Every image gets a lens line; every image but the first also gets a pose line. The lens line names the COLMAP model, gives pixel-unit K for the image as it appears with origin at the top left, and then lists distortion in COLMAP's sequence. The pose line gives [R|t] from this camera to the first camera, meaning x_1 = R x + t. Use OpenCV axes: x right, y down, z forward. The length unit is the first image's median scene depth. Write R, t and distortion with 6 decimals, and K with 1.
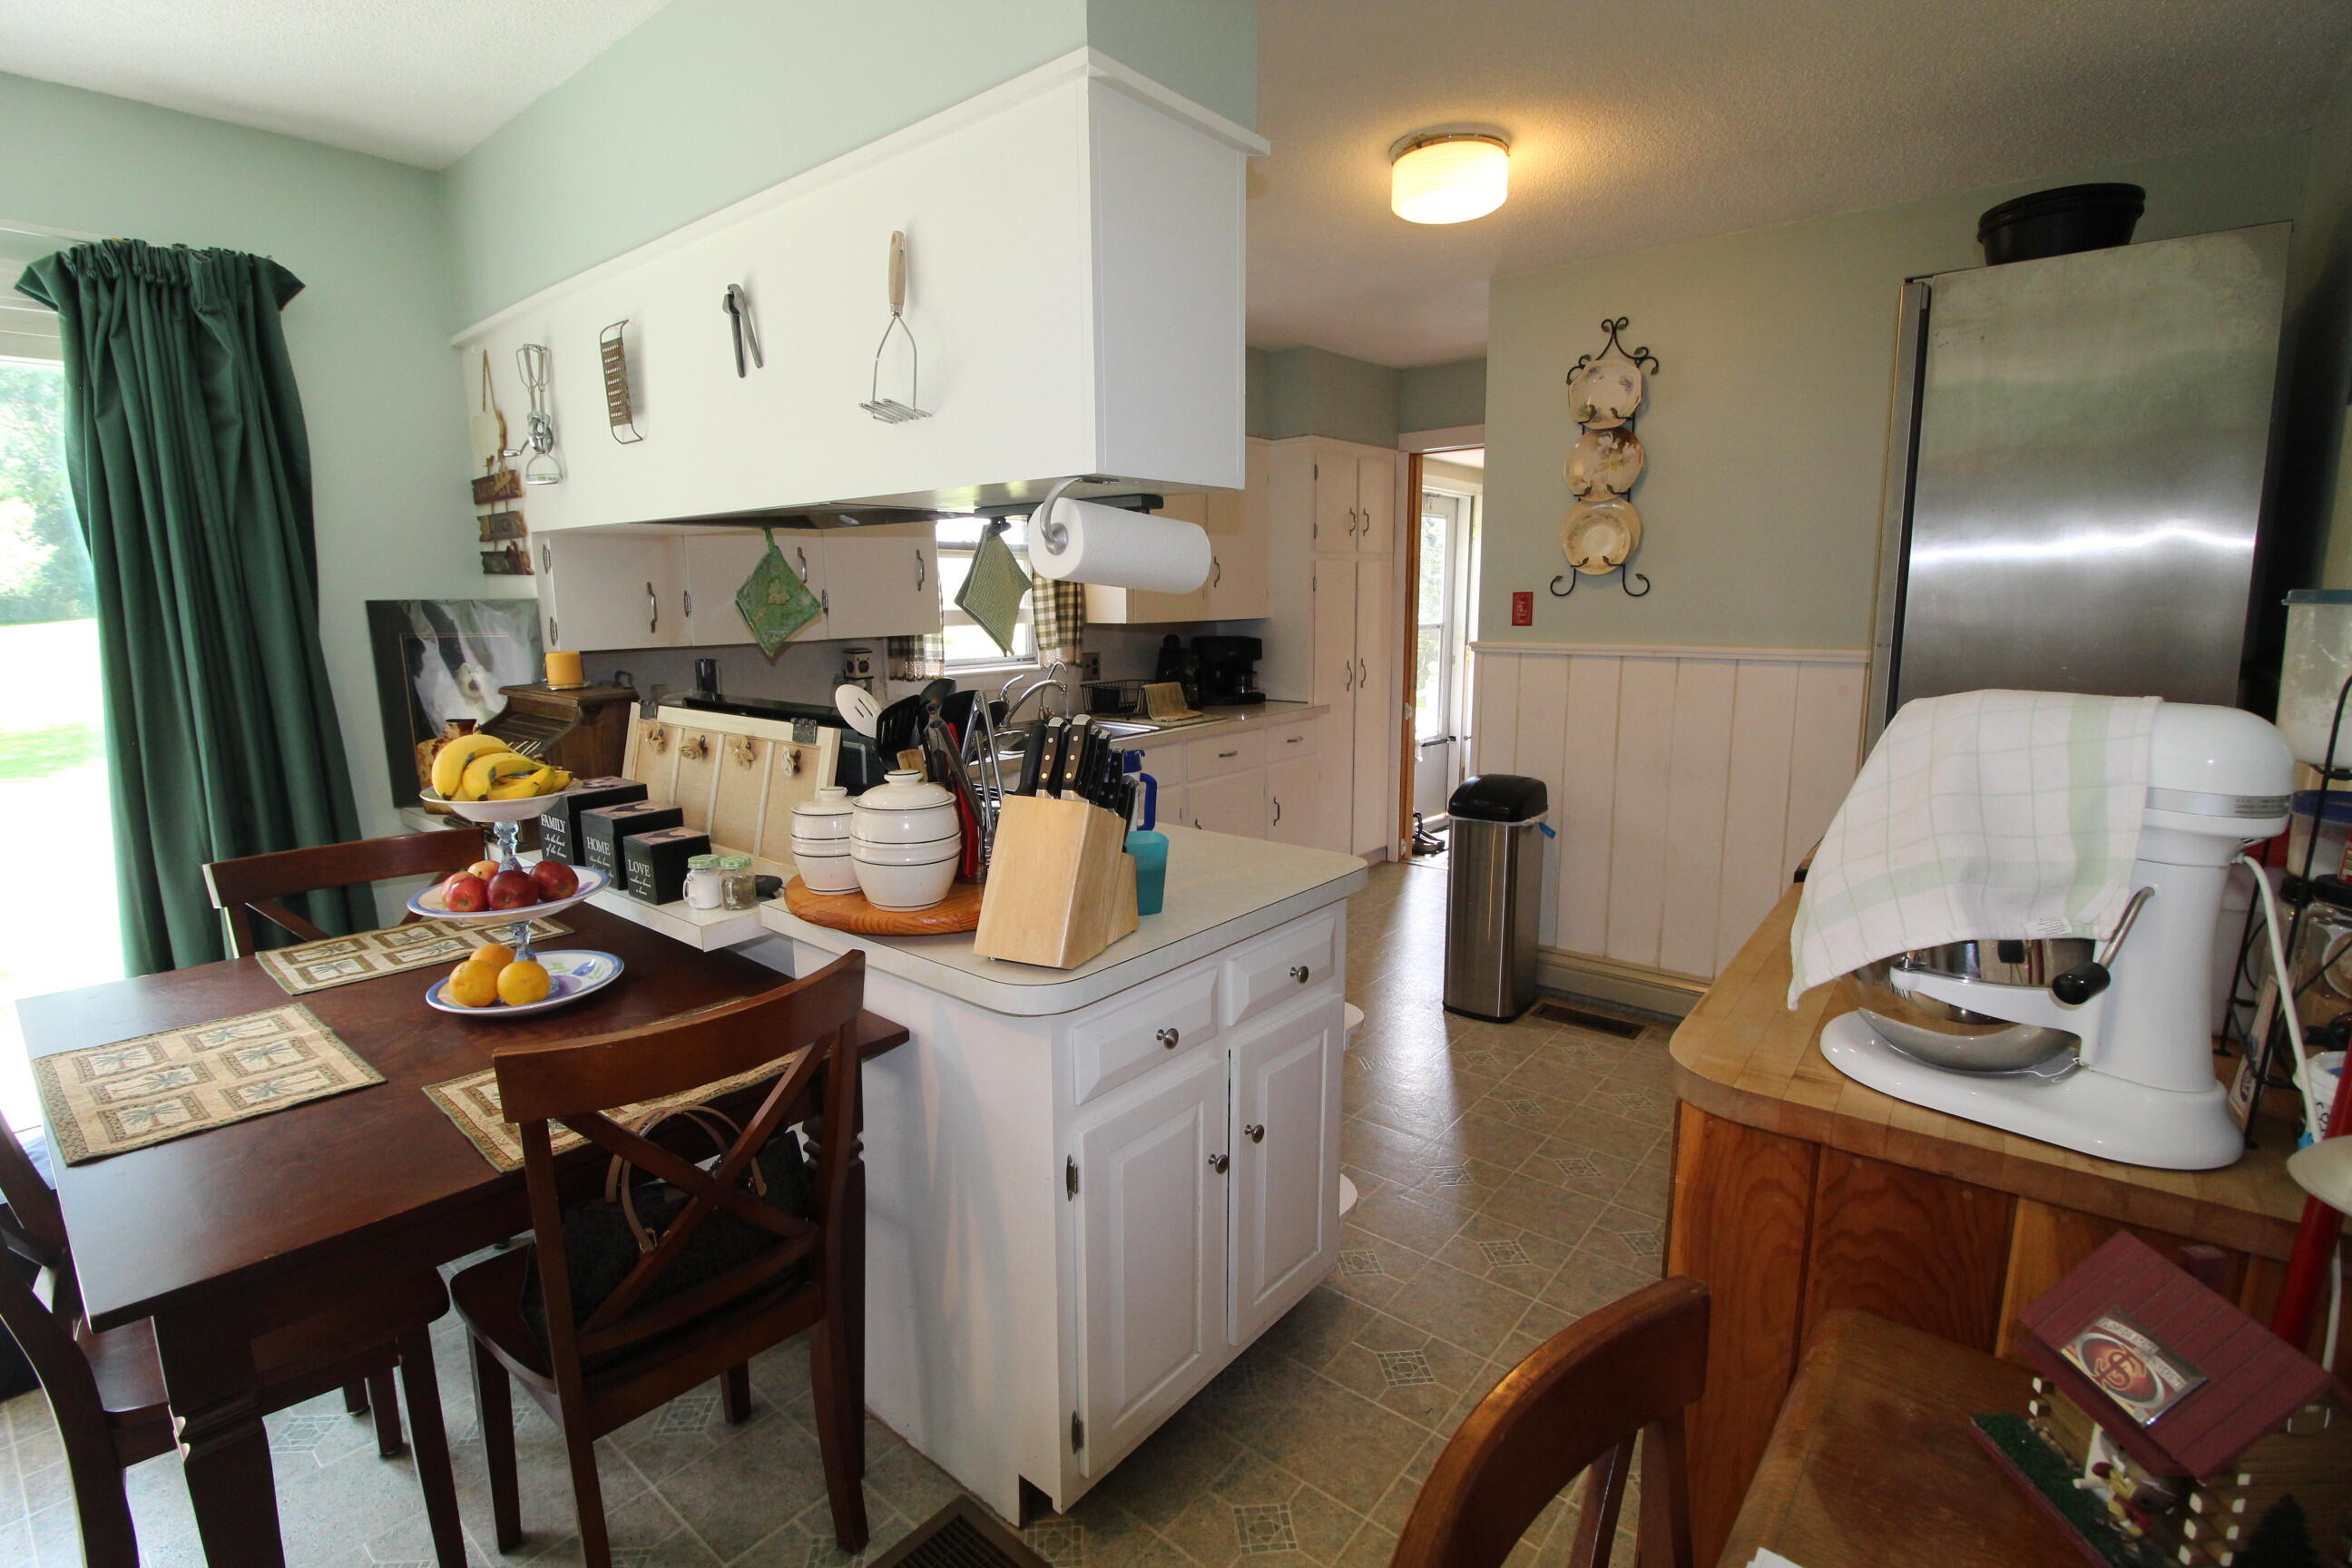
lens RADIAL K [[1103.6, 0, 1178.4], [0, 1103.6, 813.9], [0, 0, 1]] dist [0.001059, 0.000110]
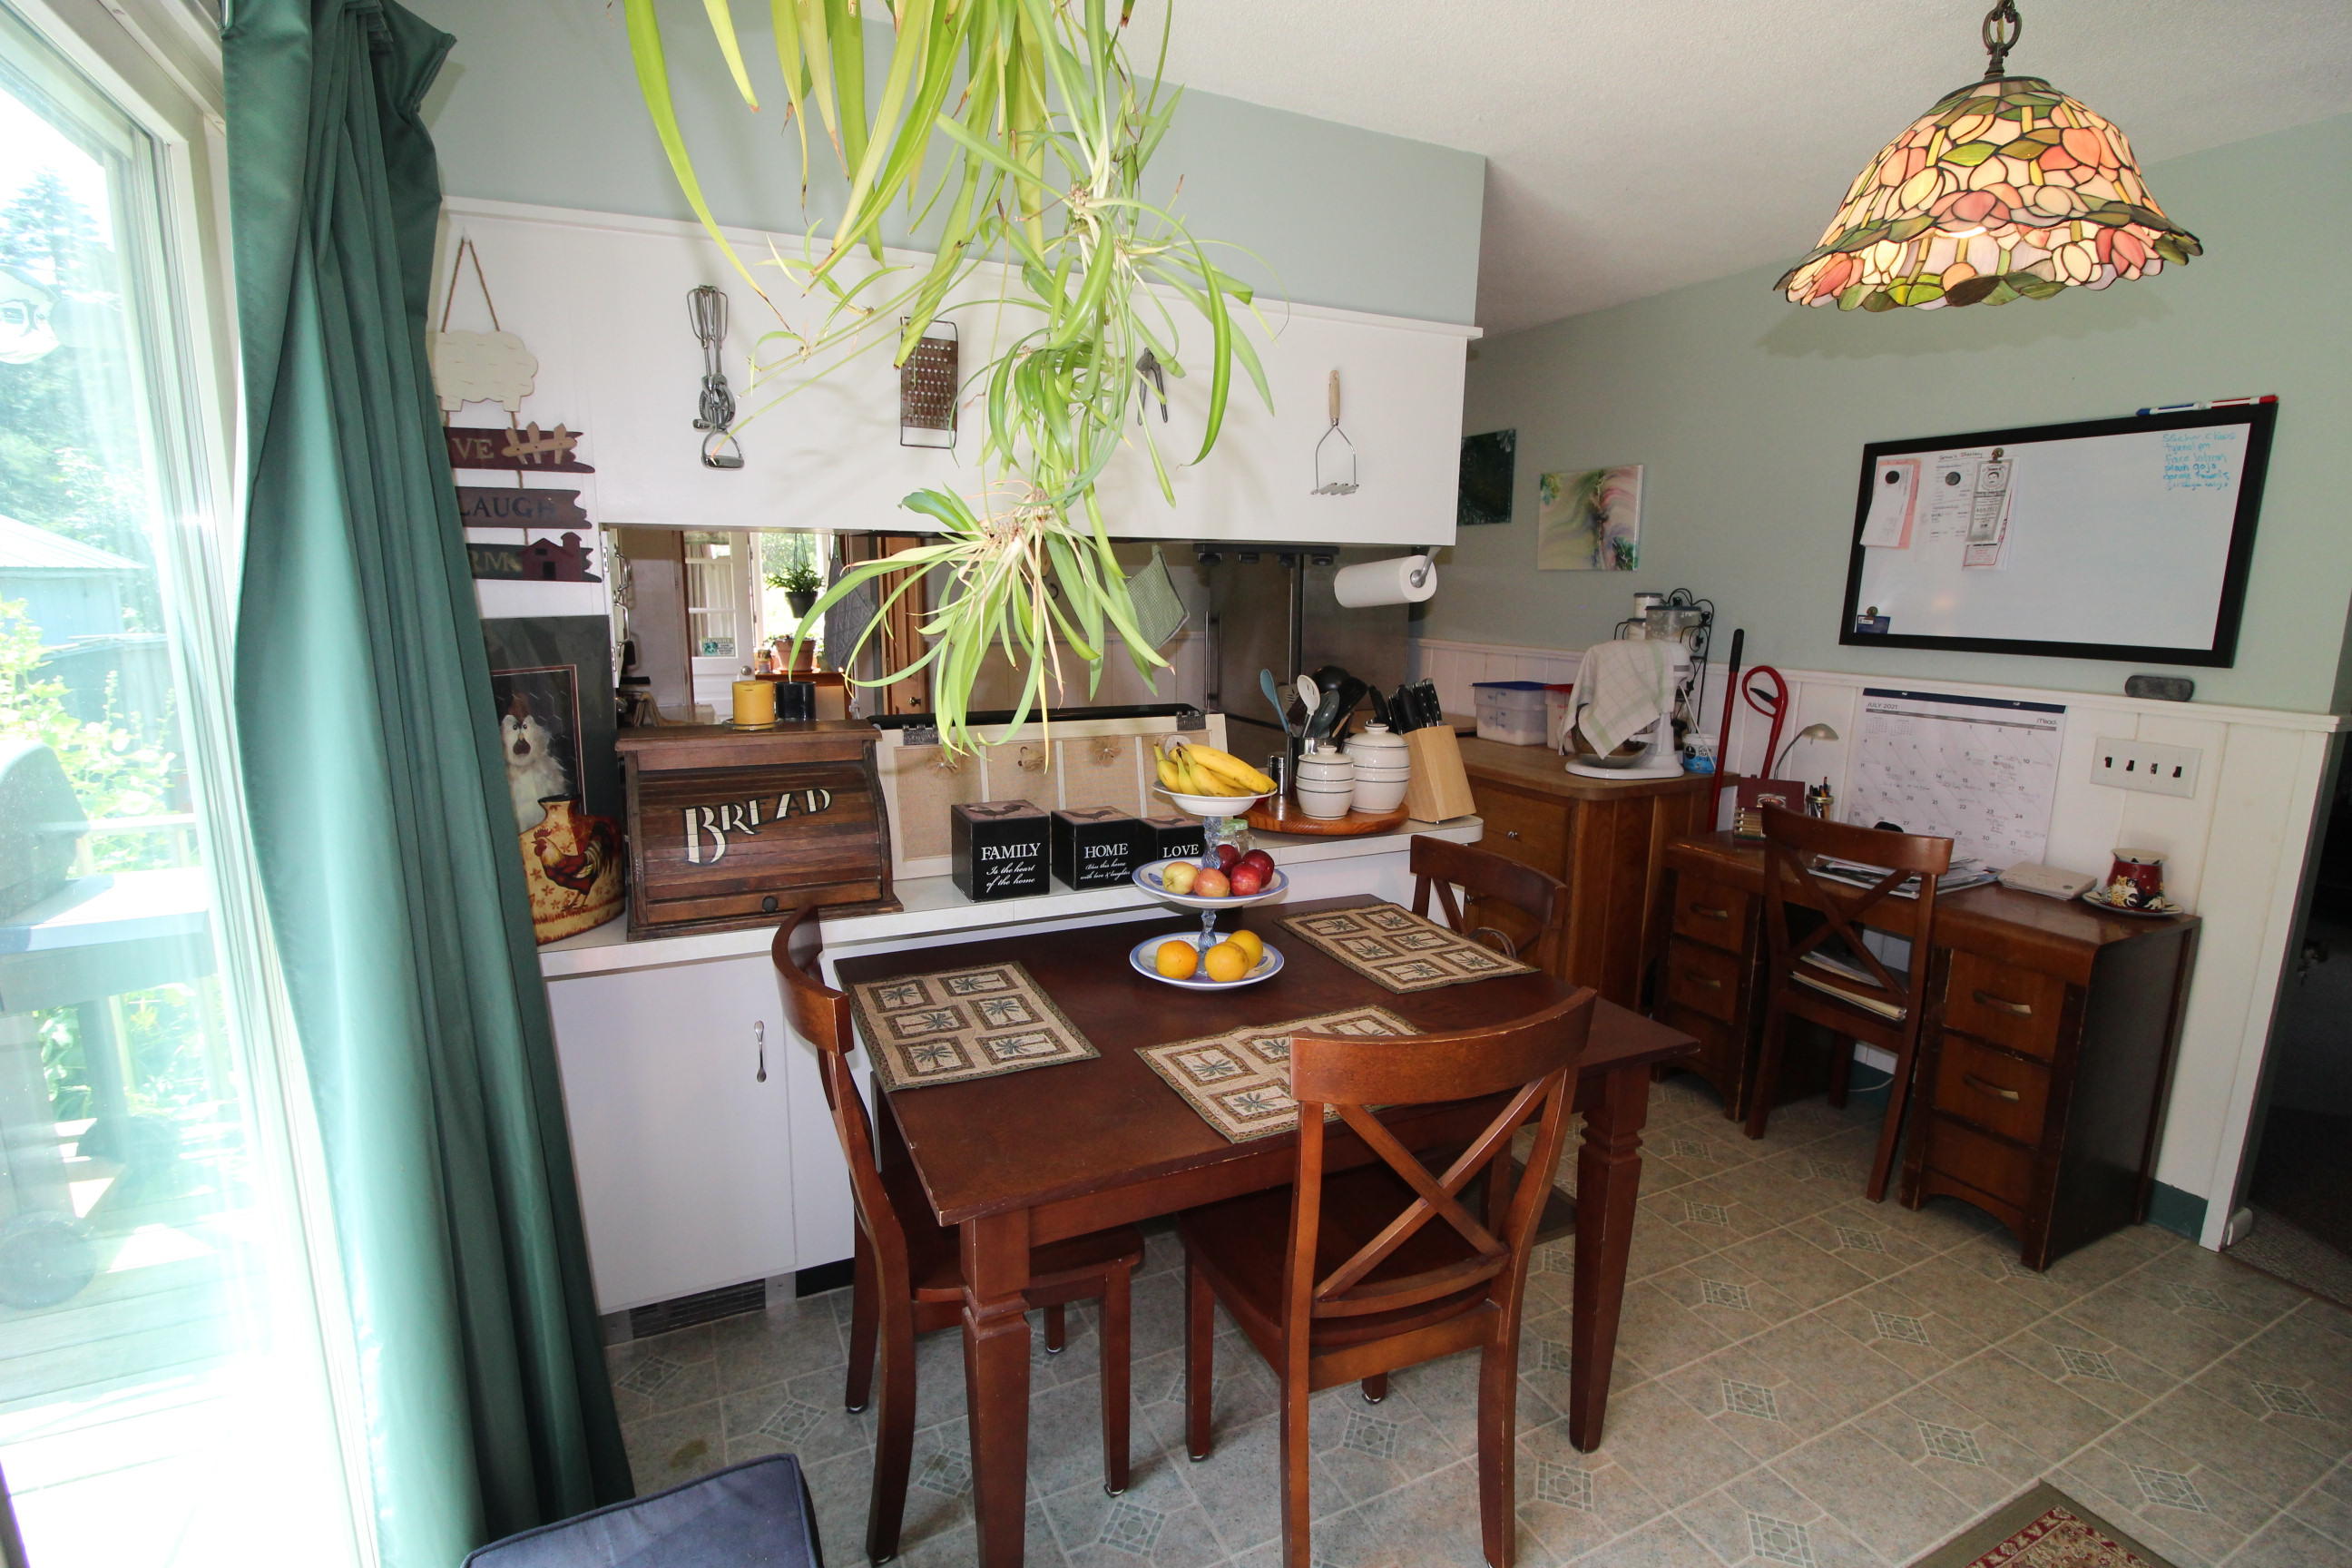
lens RADIAL K [[1090.2, 0, 1176.0], [0, 1090.2, 784.0], [0, 0, 1]] dist [-0.000397, -0.000025]
pose [[0.413437, -0.156294, 0.897019, -1.372280], [0.175373, 0.980381, 0.089990, -0.108031], [-0.893484, 0.120108, 0.432735, 0.479639]]
